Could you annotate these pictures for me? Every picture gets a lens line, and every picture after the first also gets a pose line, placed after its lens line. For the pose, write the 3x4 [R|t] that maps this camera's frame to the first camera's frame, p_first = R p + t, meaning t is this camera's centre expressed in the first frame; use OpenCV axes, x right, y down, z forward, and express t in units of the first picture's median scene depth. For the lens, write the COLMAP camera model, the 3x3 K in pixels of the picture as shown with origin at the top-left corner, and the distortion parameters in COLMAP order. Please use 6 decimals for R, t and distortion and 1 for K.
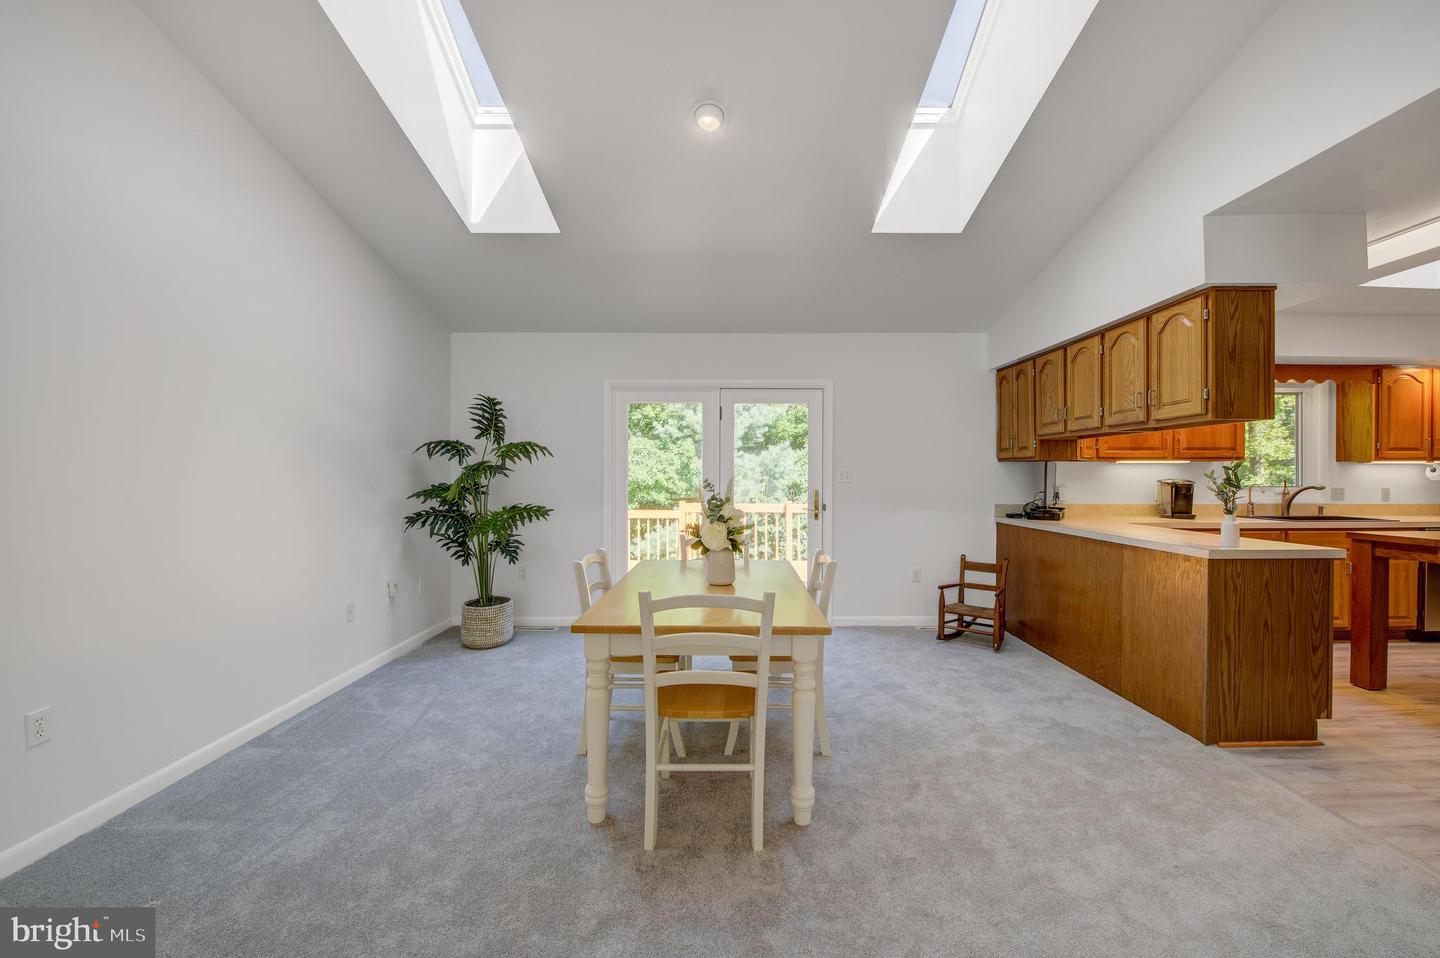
lens RADIAL K [[582.4, 0, 728.7], [0, 582.4, 479.4], [0, 0, 1]] dist [-0.017866, -0.001683]
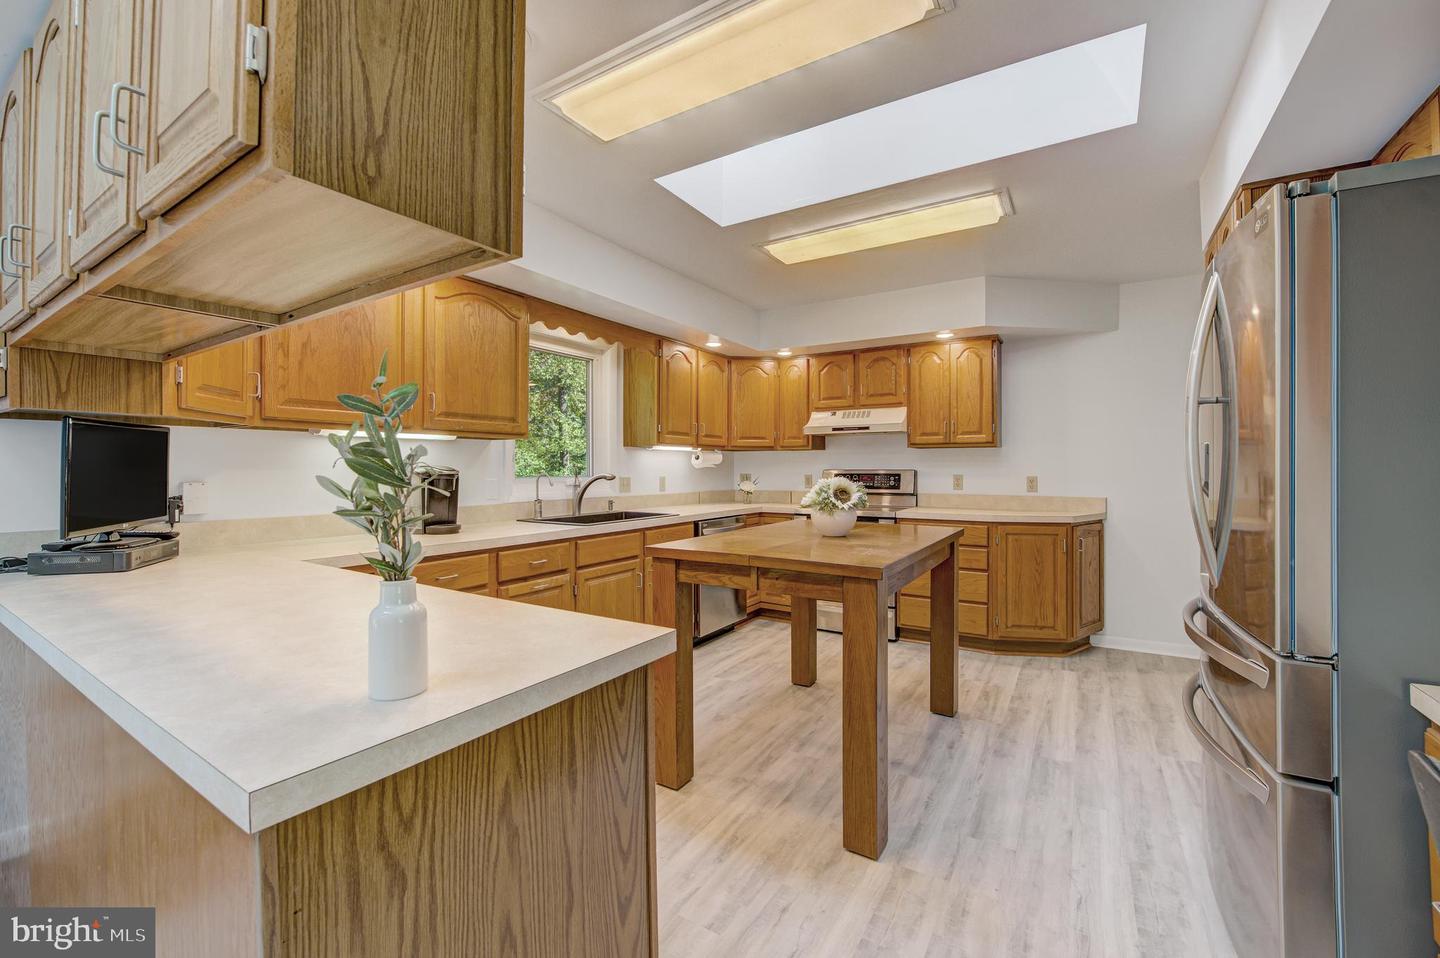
lens RADIAL K [[582.4, 0, 726.5], [0, 582.4, 466.3], [0, 0, 1]] dist [-0.017866, -0.001683]
pose [[0.529694, 0.002652, 0.848184, 0.520912], [0.006935, 0.999948, -0.007458, 0.007646], [-0.848160, 0.009832, 0.529648, 0.517686]]
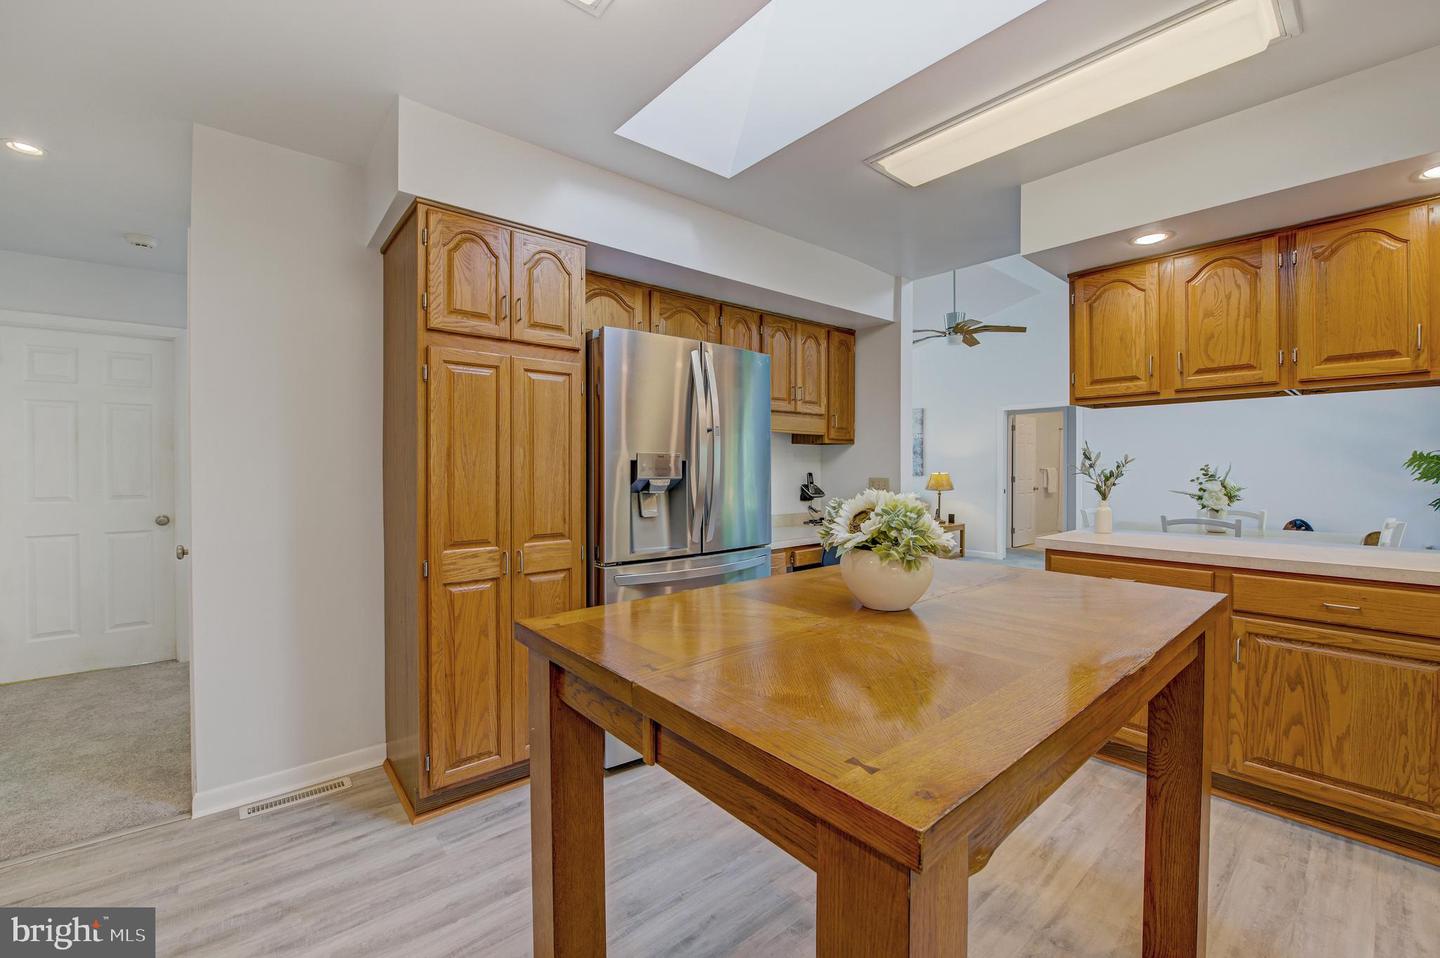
lens RADIAL K [[582.4, 0, 728.2], [0, 582.4, 466.7], [0, 0, 1]] dist [-0.017866, -0.001683]
pose [[-0.759183, 0.000736, -0.650877, 1.445566], [-0.001958, 0.999992, 0.003414, 0.001615], [0.650875, 0.003866, -0.759175, 0.963676]]
